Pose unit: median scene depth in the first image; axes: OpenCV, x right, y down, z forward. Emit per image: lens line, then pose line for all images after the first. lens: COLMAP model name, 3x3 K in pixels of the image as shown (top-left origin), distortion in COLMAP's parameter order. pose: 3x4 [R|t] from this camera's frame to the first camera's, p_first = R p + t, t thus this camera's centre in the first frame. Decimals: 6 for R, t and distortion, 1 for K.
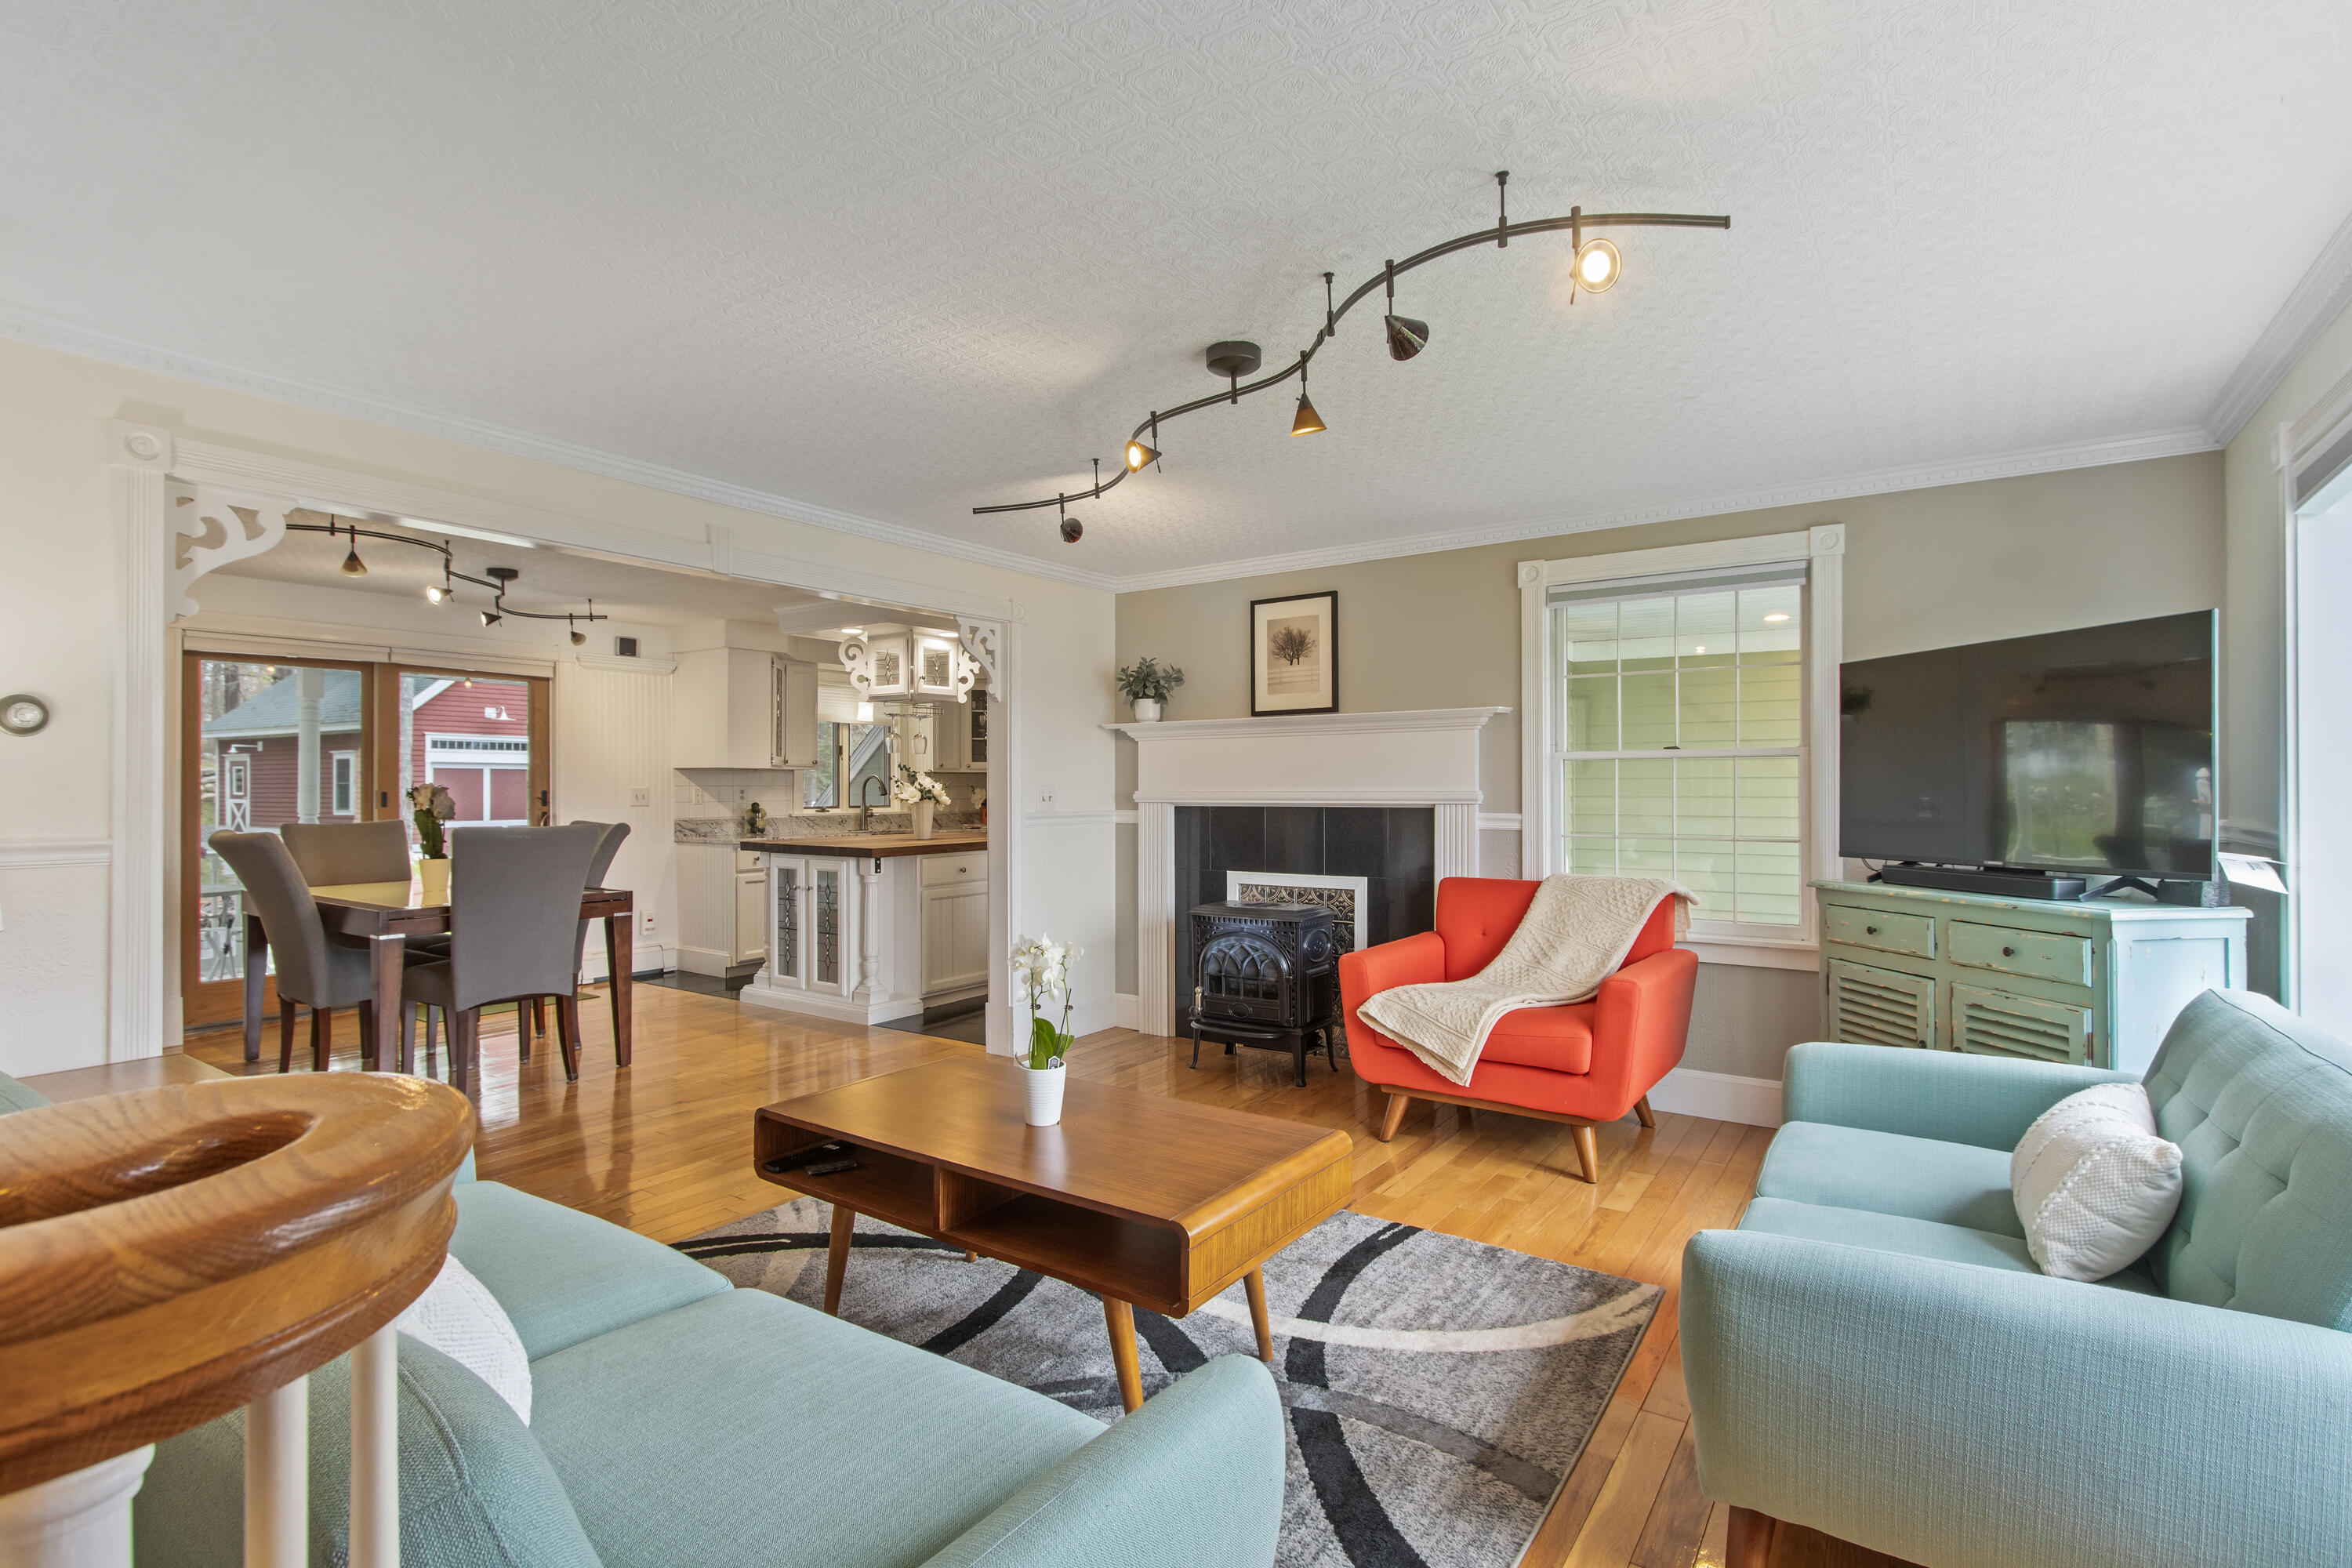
lens RADIAL K [[1134.3, 0, 1095.5], [0, 1134.3, 779.9], [0, 0, 1]] dist [0.002133, 0.000280]
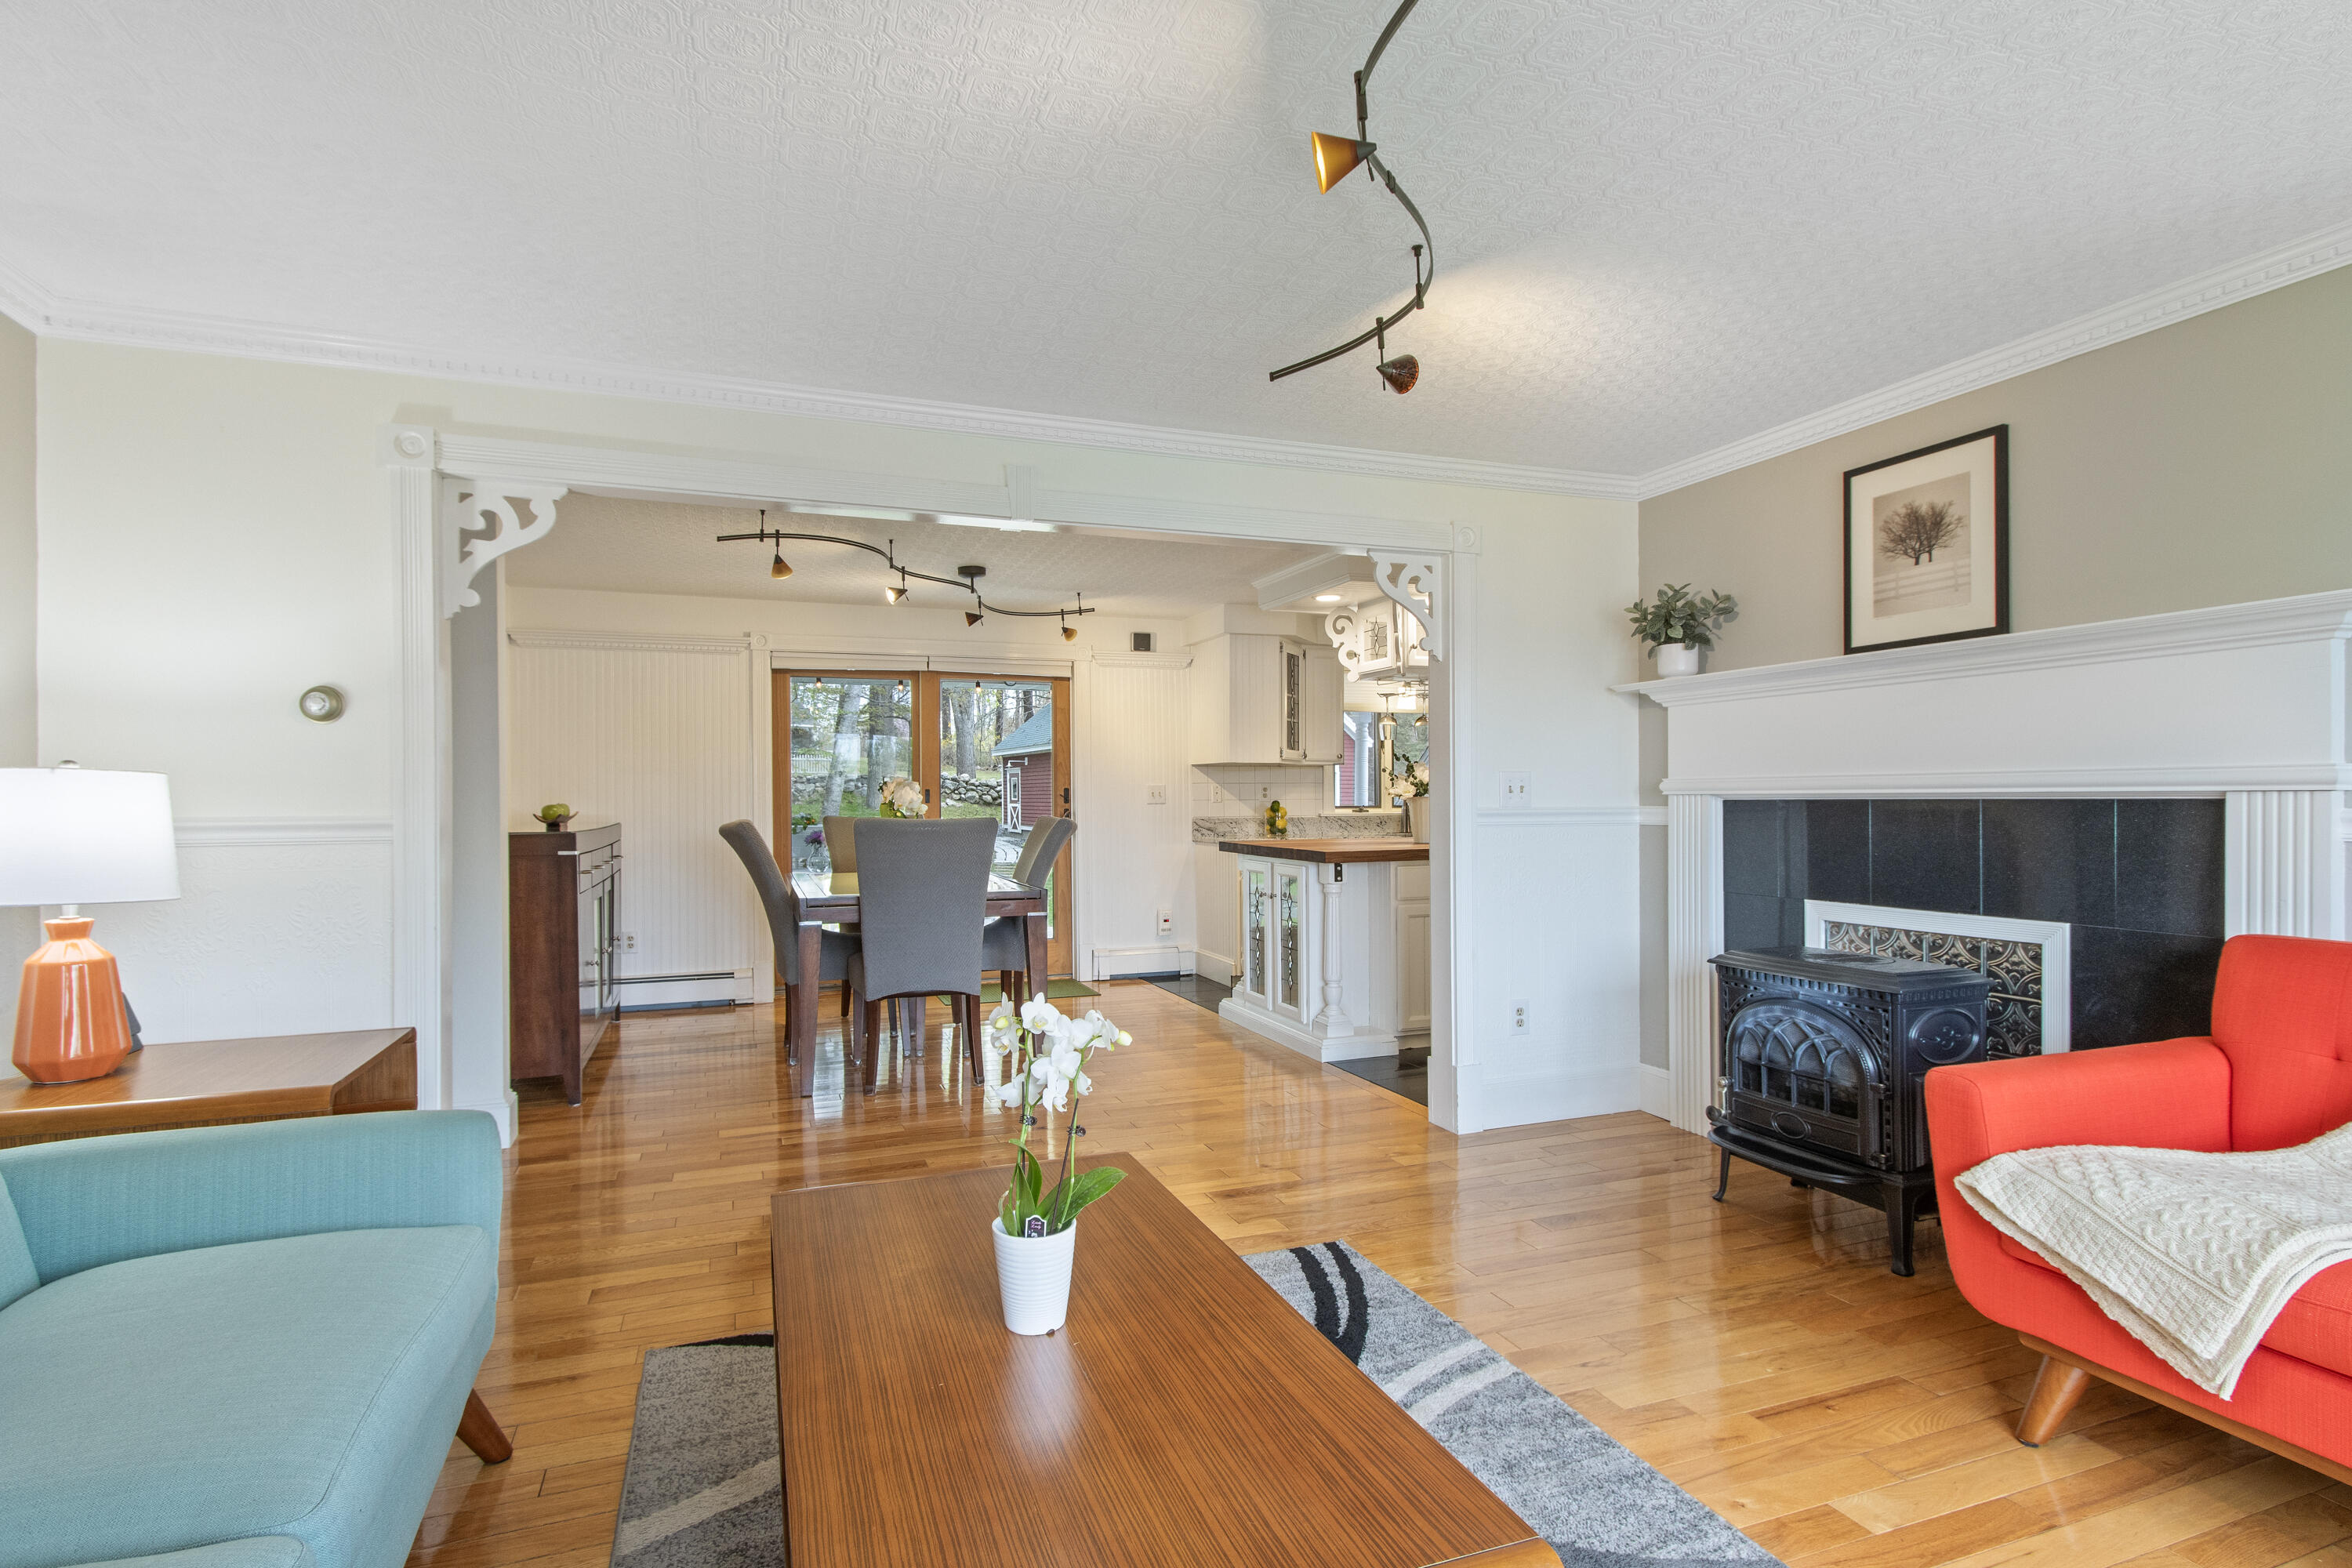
lens RADIAL K [[1103.1, 0, 1116.6], [0, 1103.1, 796.3], [0, 0, 1]] dist [0.002772, 0.000152]
pose [[0.832046, -0.002838, -0.554699, 0.128959], [0.007304, 0.999956, 0.005839, 0.014009], [0.554658, -0.008909, 0.832031, 0.243486]]
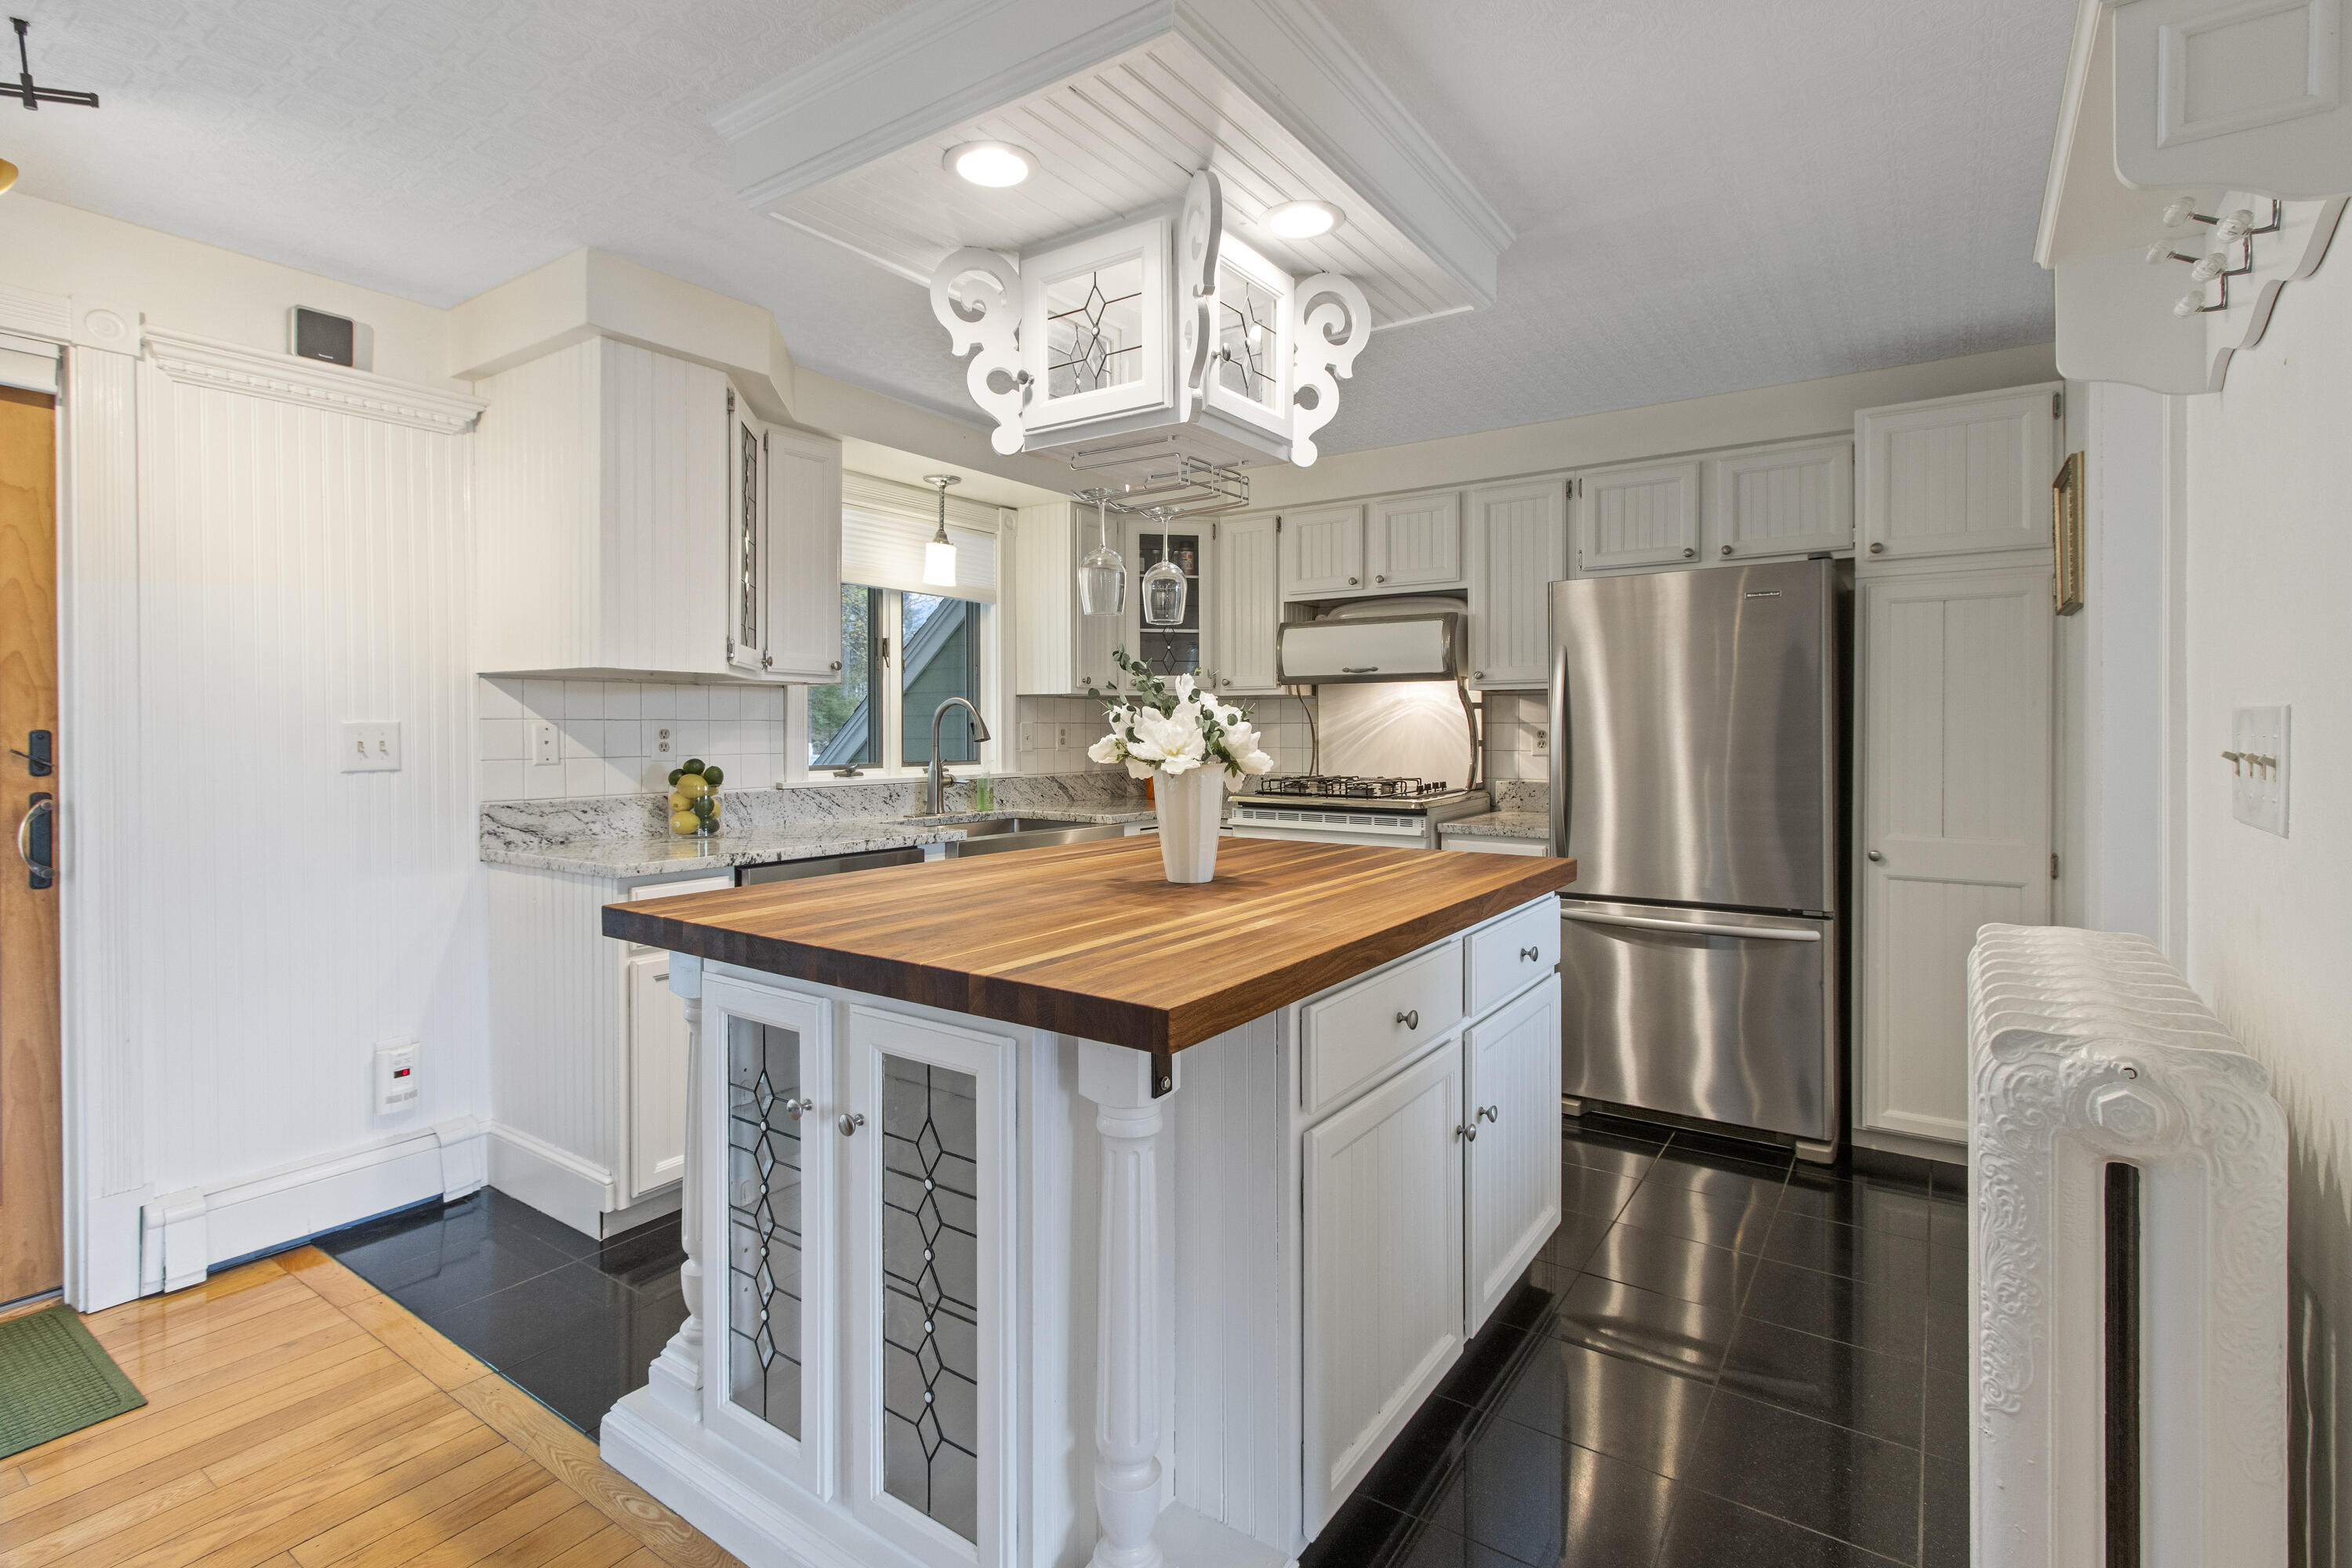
lens RADIAL K [[1116.8, 0, 1118.5], [0, 1116.8, 730.6], [0, 0, 1]] dist [0.017189, -0.002221]
pose [[0.999539, 0.001493, 0.030333, -0.215781], [-0.001811, 0.999944, 0.010459, 0.006895], [-0.030316, -0.010510, 0.999485, 0.807655]]
